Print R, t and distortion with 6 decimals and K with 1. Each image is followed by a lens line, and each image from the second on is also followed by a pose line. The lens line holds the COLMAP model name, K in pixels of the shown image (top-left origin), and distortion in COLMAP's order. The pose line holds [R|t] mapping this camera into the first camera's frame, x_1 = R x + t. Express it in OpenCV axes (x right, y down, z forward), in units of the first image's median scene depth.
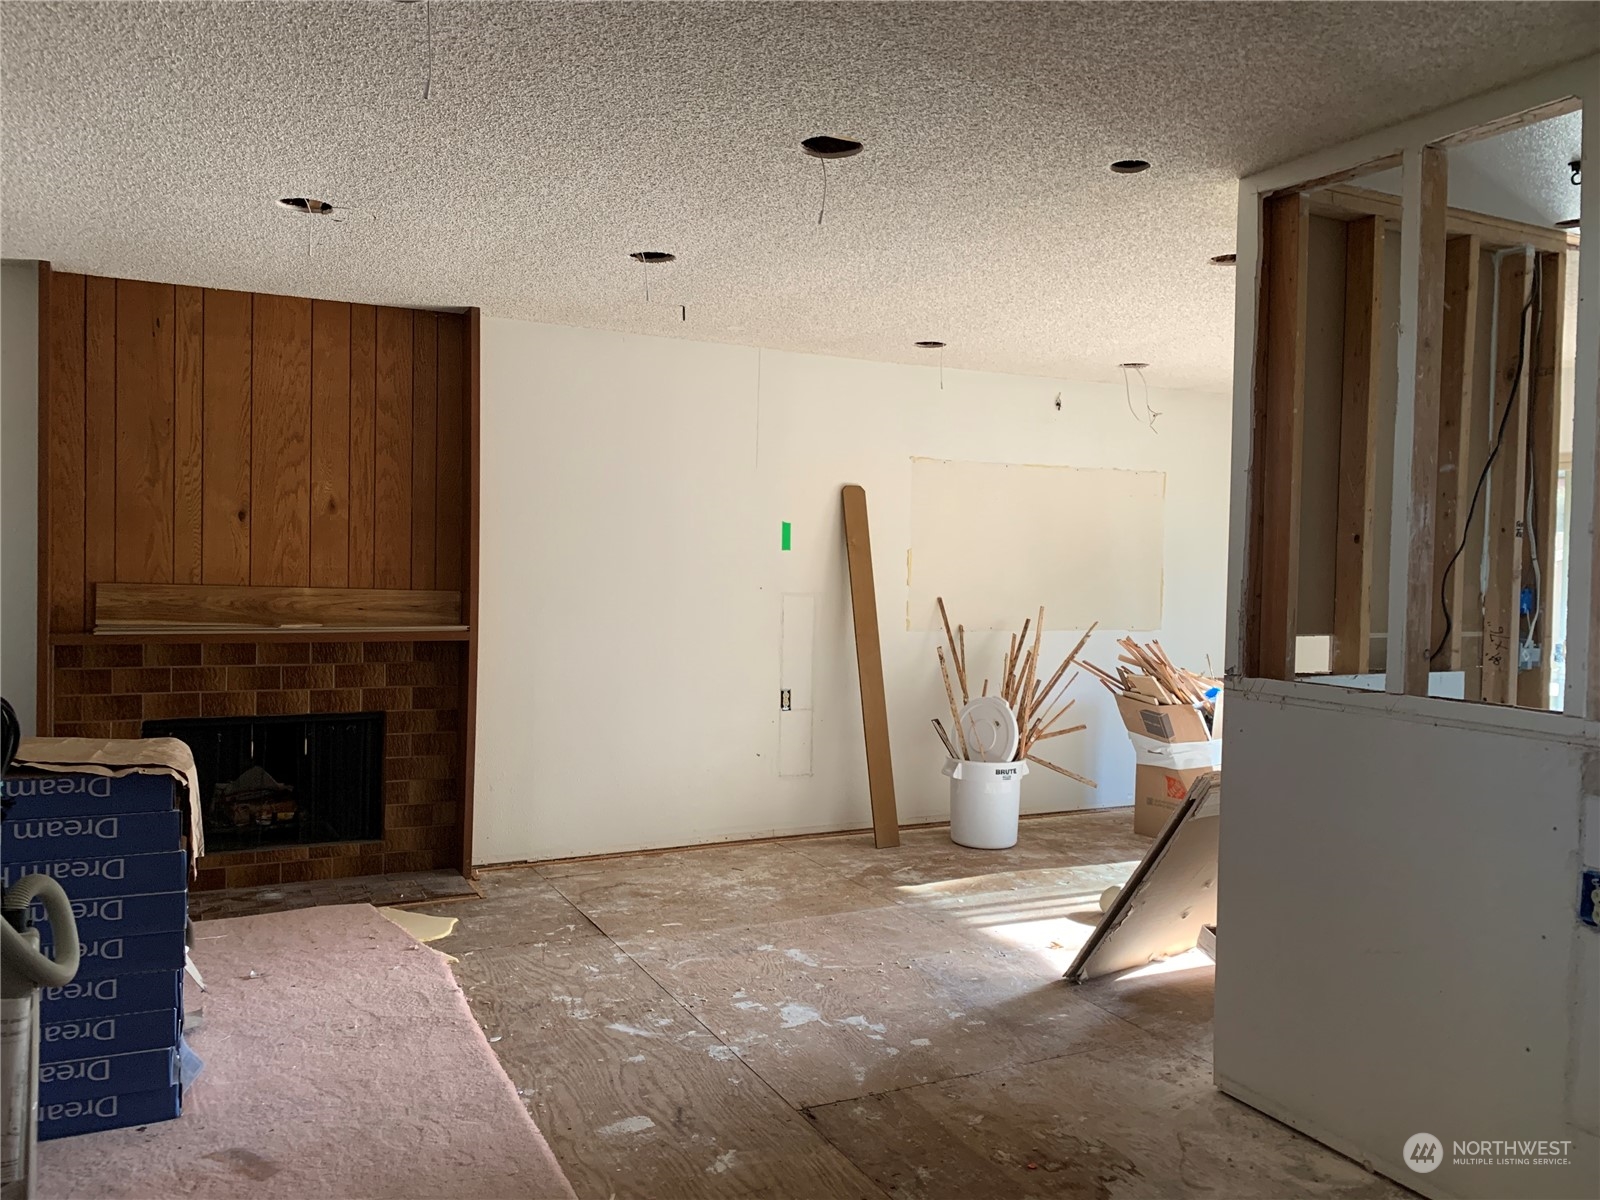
lens RADIAL K [[1228.1, 0, 800.0], [0, 1228.1, 600.0], [0, 0, 1]] dist [0.020002, -0.005888]
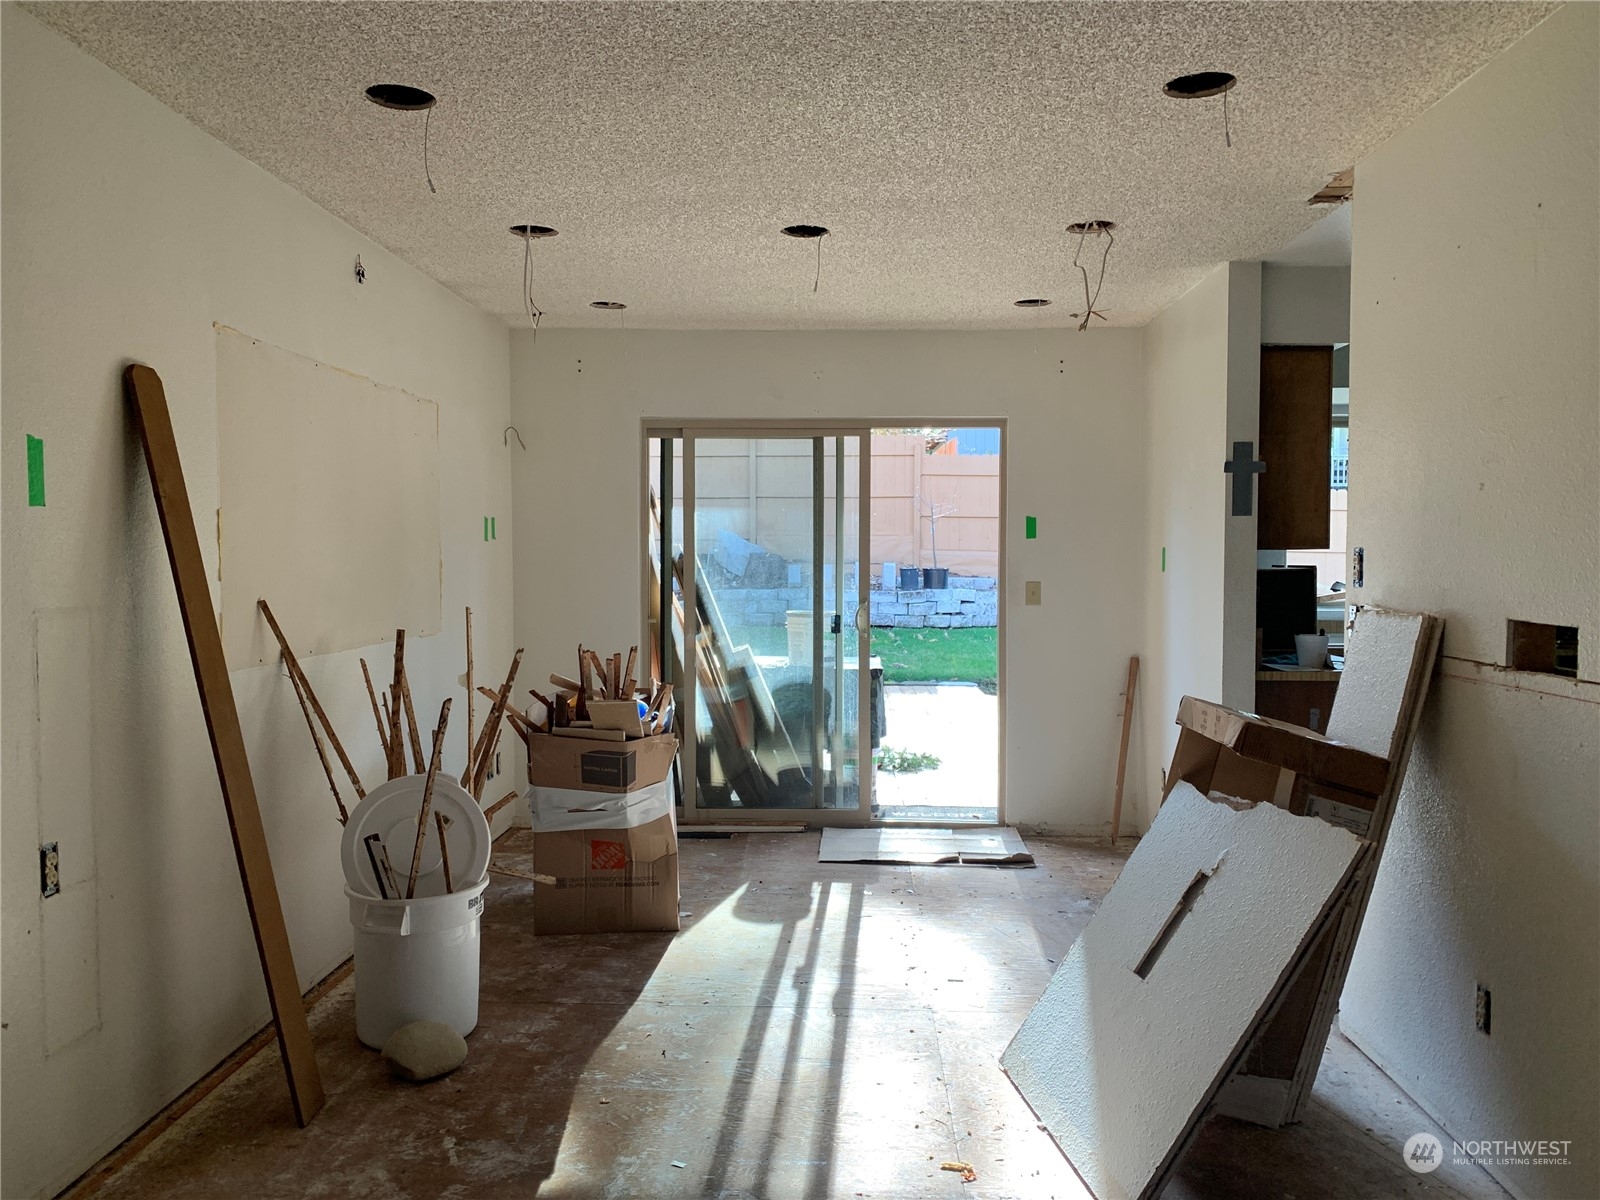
lens RADIAL K [[1211.1, 0, 801.7], [0, 1211.1, 612.0], [0, 0, 1]] dist [0.125765, -0.170328]
pose [[0.488896, -0.060226, 0.870261, -0.249762], [0.037000, 0.998148, 0.048290, -0.016040], [-0.871557, 0.008591, 0.490219, 0.581164]]
